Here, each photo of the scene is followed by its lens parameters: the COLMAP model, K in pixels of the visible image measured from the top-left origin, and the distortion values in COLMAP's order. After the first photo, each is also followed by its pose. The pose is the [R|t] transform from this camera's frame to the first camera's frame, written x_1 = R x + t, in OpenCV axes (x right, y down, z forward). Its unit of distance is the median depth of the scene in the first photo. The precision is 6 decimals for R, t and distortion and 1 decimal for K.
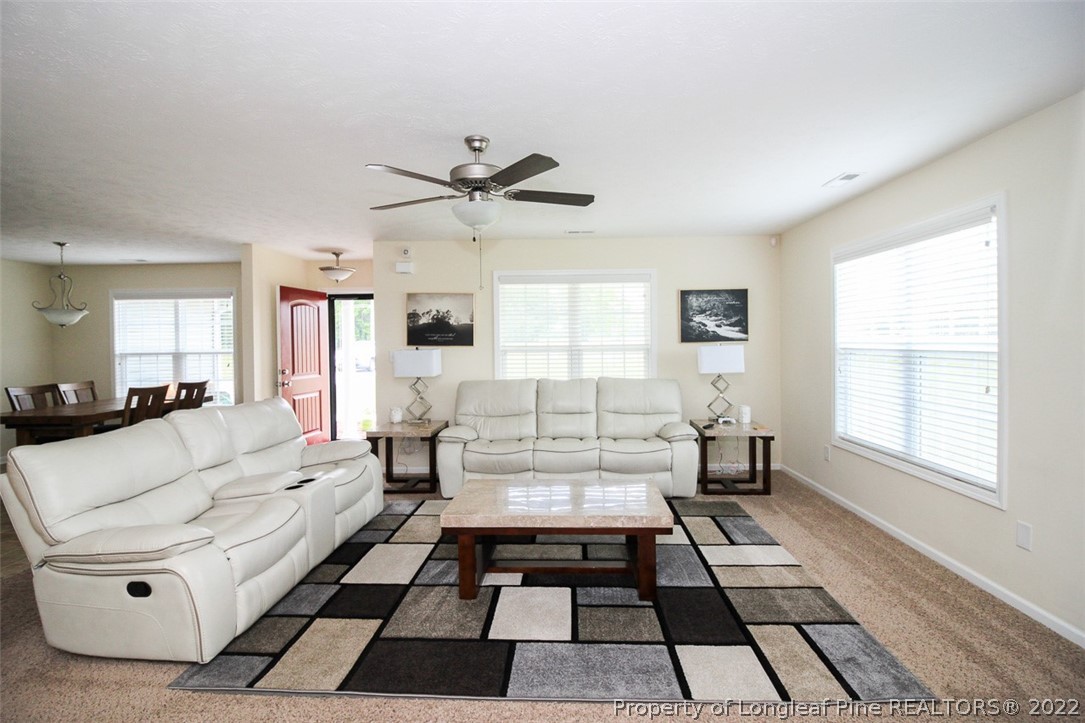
lens RADIAL K [[548.7, 0, 542.5], [0, 548.7, 361.5], [0, 0, 1]] dist [0.002302, -0.021944]
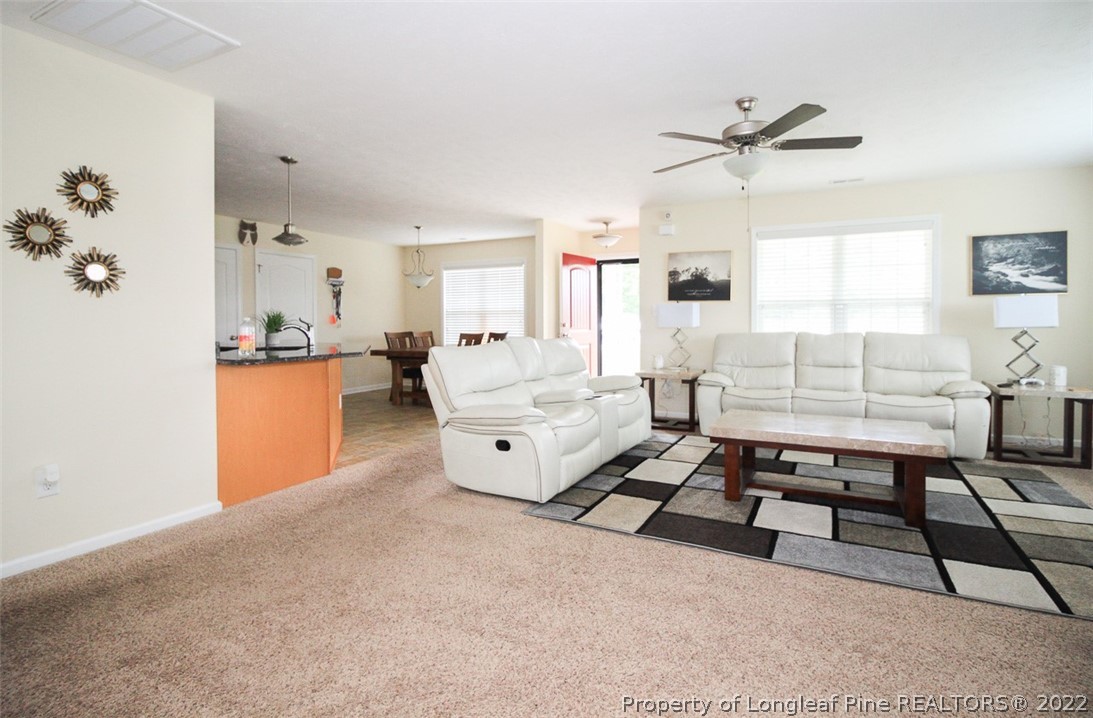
lens RADIAL K [[548.6, 0, 550.6], [0, 548.6, 343.7], [0, 0, 1]] dist [-0.001863, -0.014994]
pose [[0.911314, 0.013385, -0.411493, -0.009318], [-0.007814, 0.999854, 0.015218, 0.057041], [0.411637, -0.010652, 0.911286, -0.138850]]
